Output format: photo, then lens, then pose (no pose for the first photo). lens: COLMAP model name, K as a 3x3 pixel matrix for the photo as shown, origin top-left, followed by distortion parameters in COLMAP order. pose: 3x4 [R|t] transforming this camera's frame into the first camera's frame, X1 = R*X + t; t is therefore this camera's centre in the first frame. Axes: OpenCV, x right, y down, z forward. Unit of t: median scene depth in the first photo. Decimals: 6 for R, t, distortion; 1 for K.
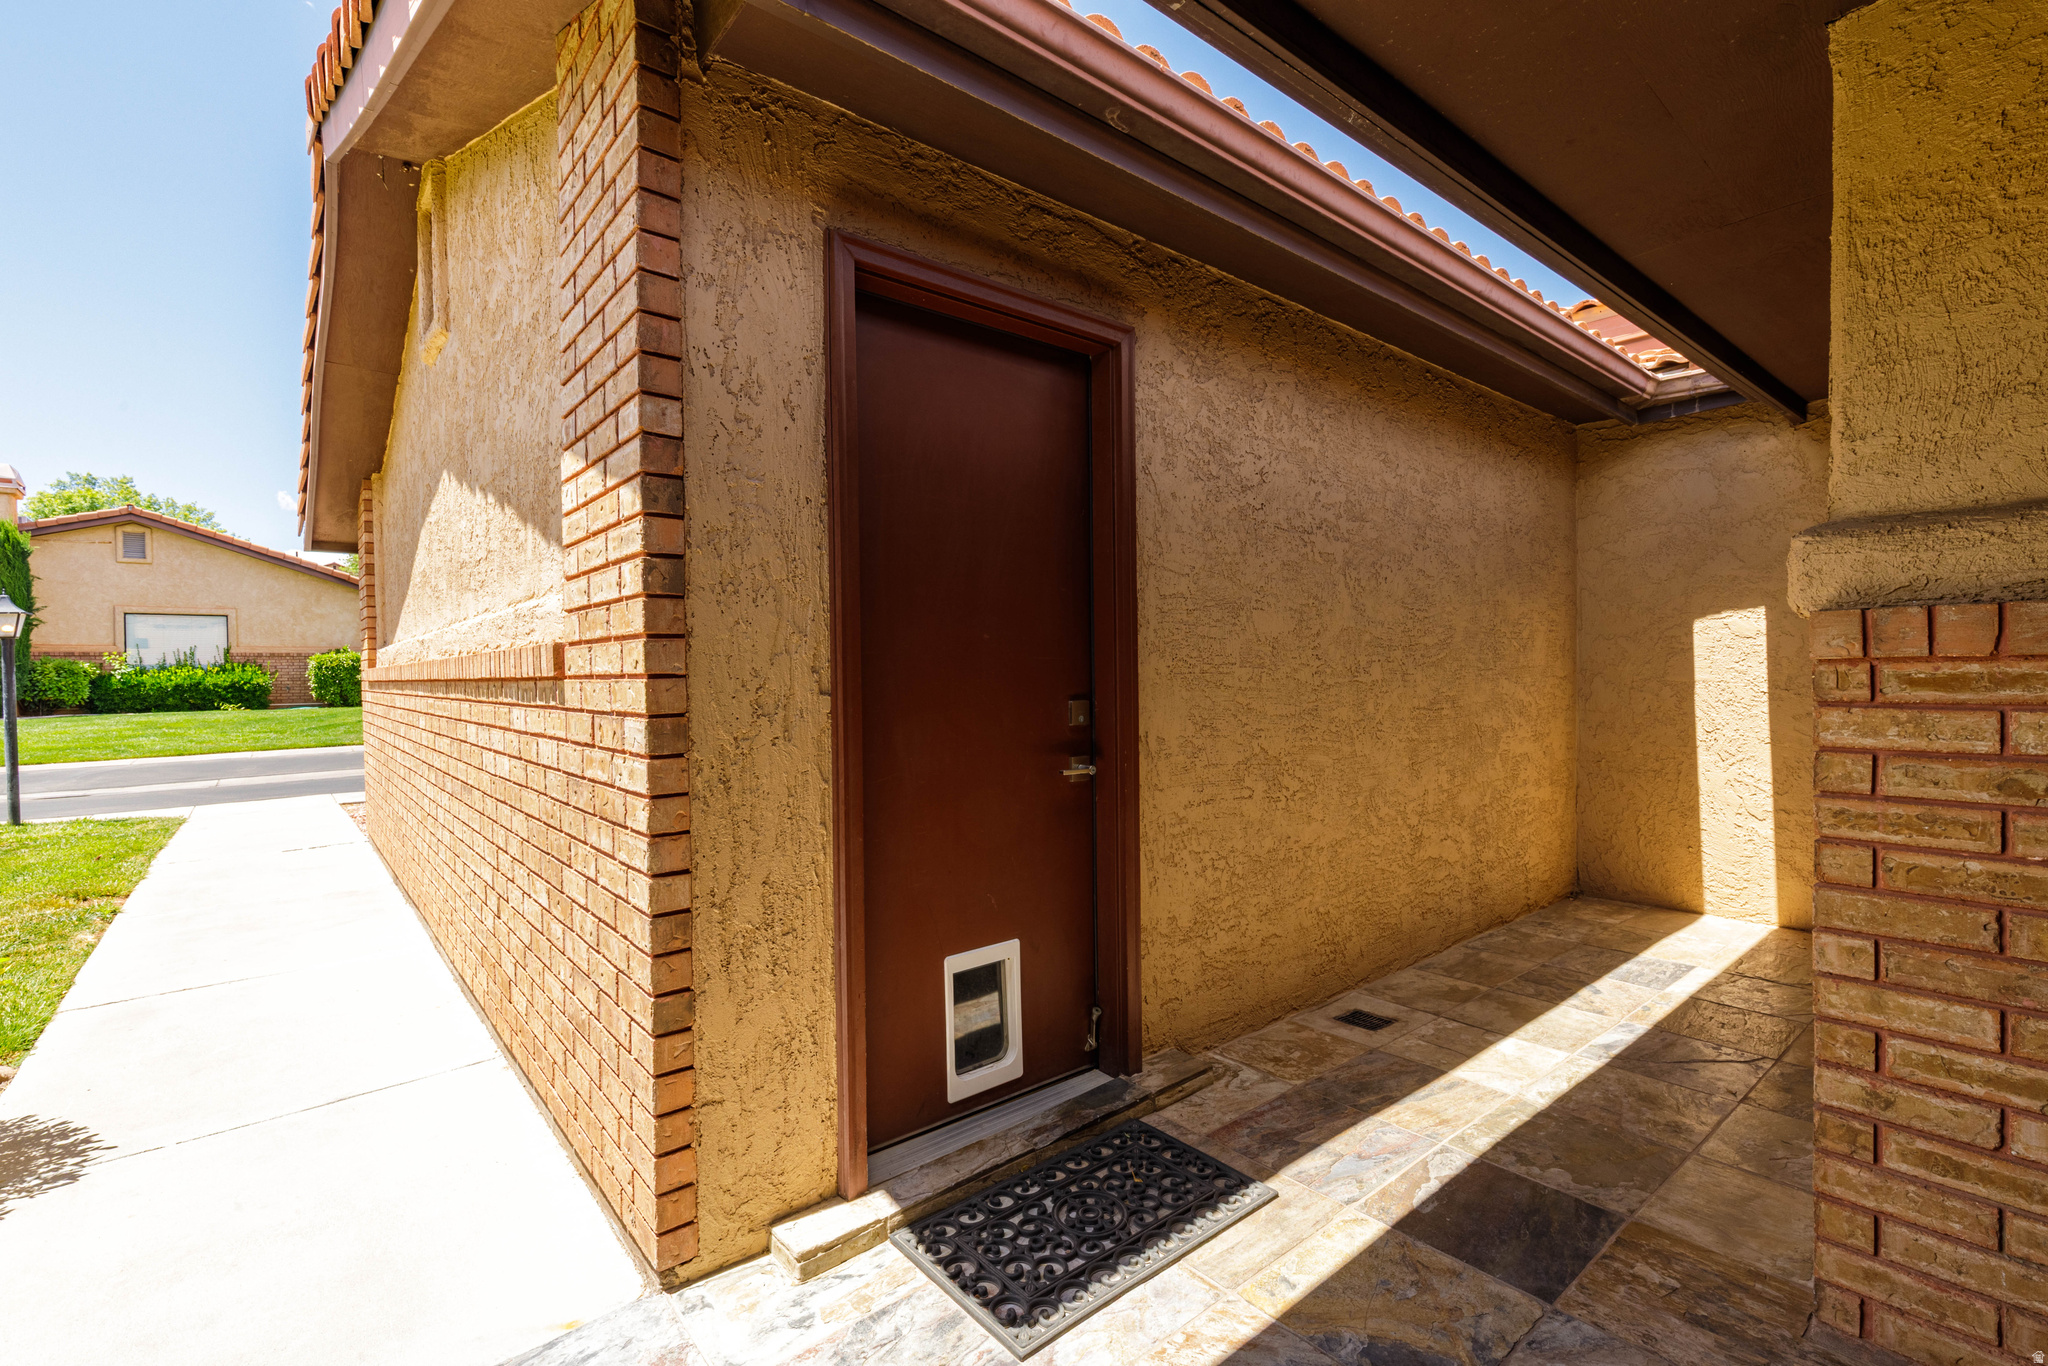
lens RADIAL K [[911.1, 0, 1031.7], [0, 911.1, 685.0], [0, 0, 1]] dist [0.000023, -0.000517]
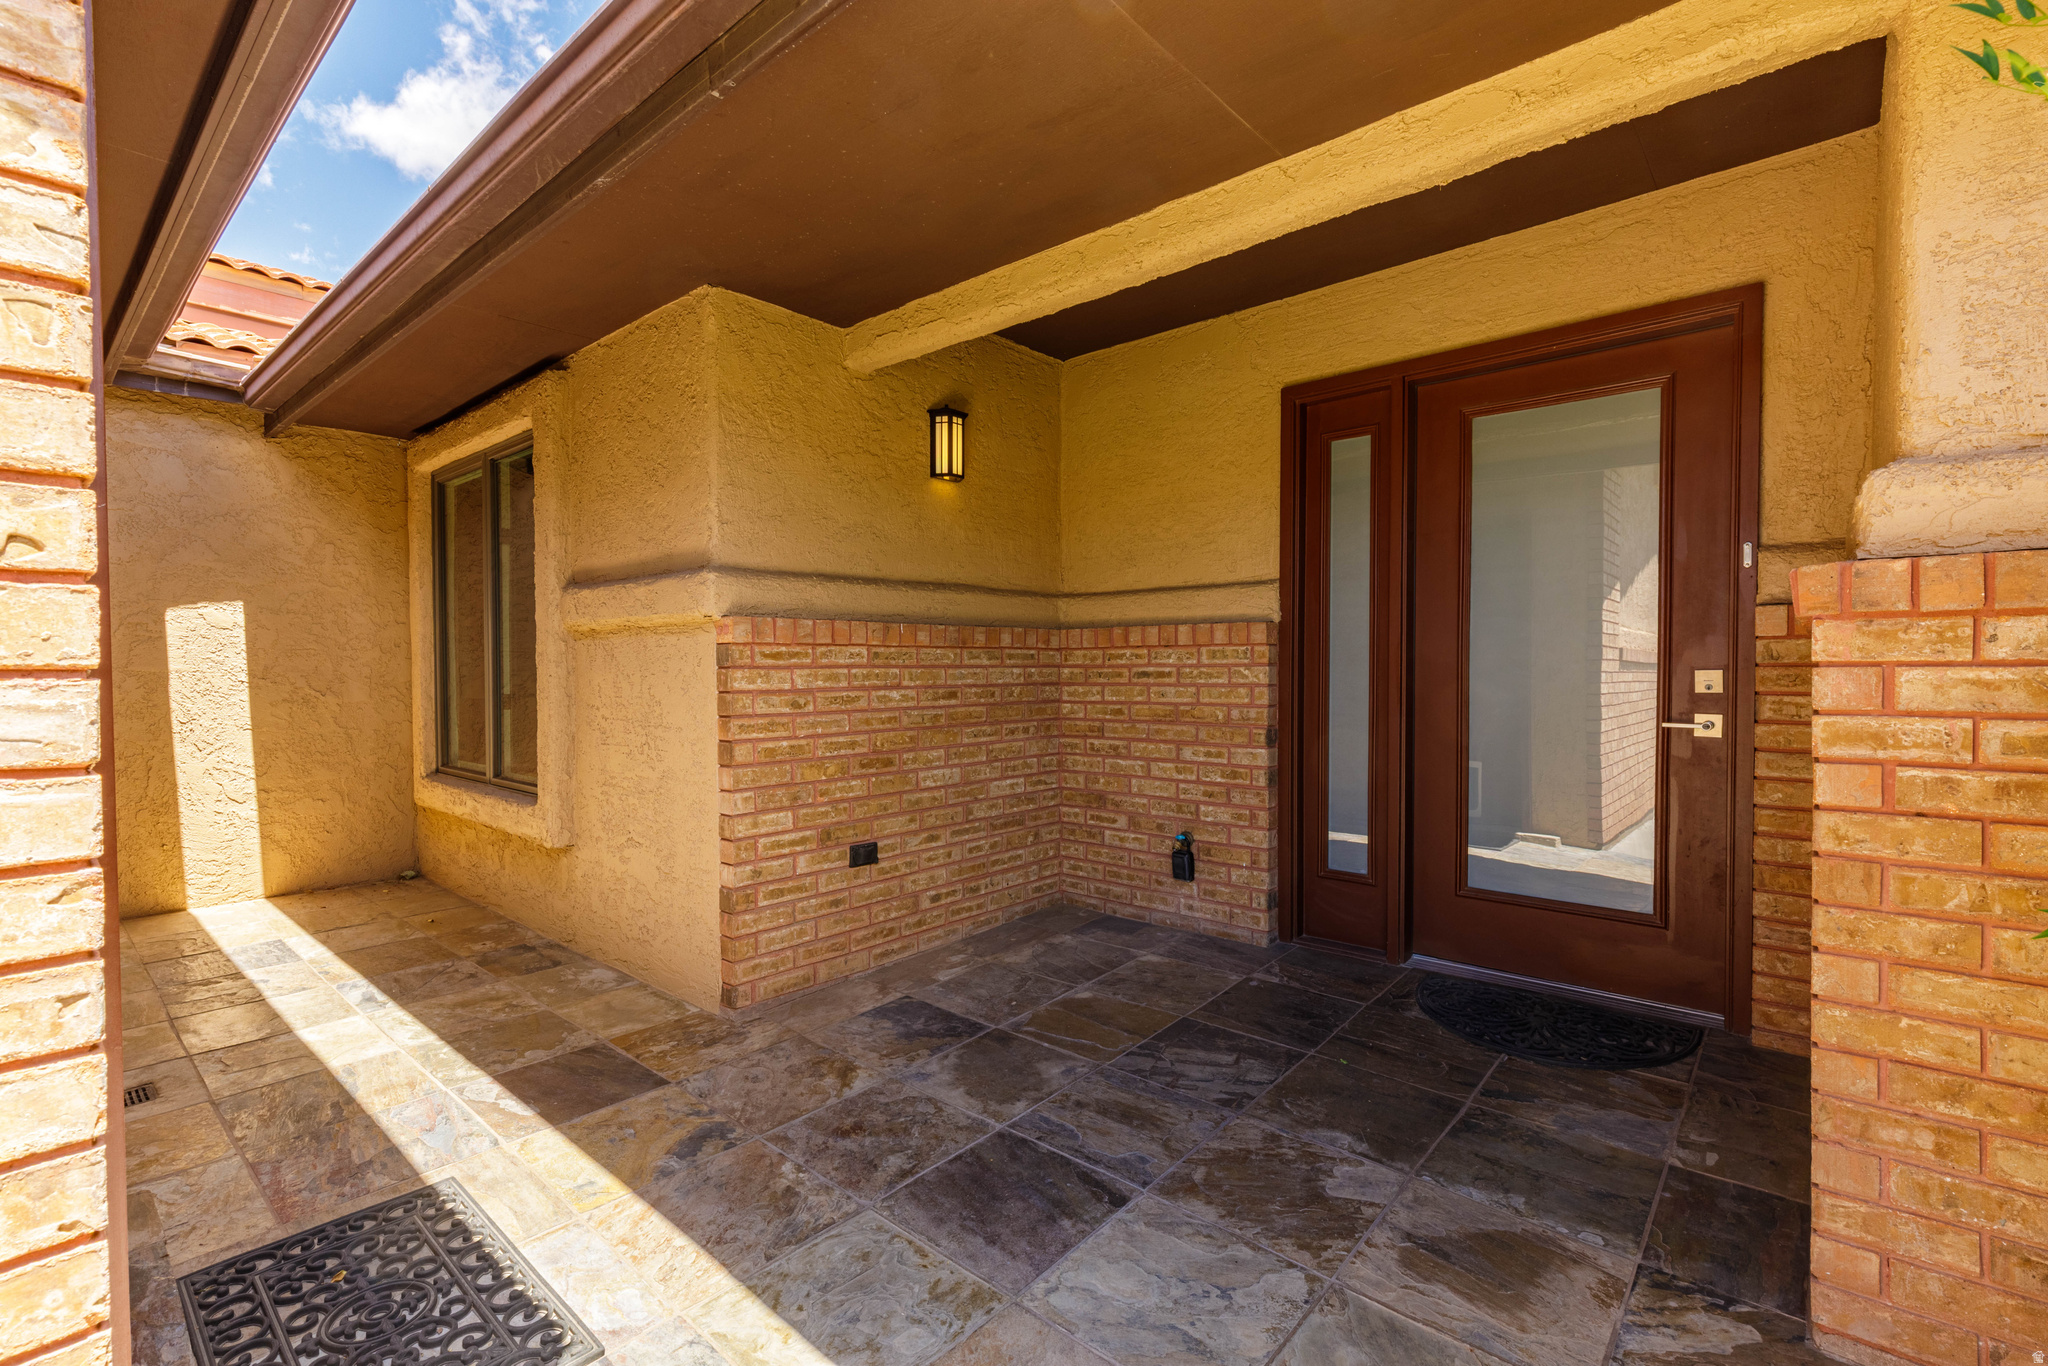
lens RADIAL K [[911.1, 0, 1031.7], [0, 911.1, 685.0], [0, 0, 1]] dist [0.000023, -0.000517]
pose [[-0.162326, -0.008780, 0.986698, -0.698814], [0.019862, 0.999729, 0.012164, 0.031344], [-0.986537, 0.021572, -0.162107, 0.485153]]
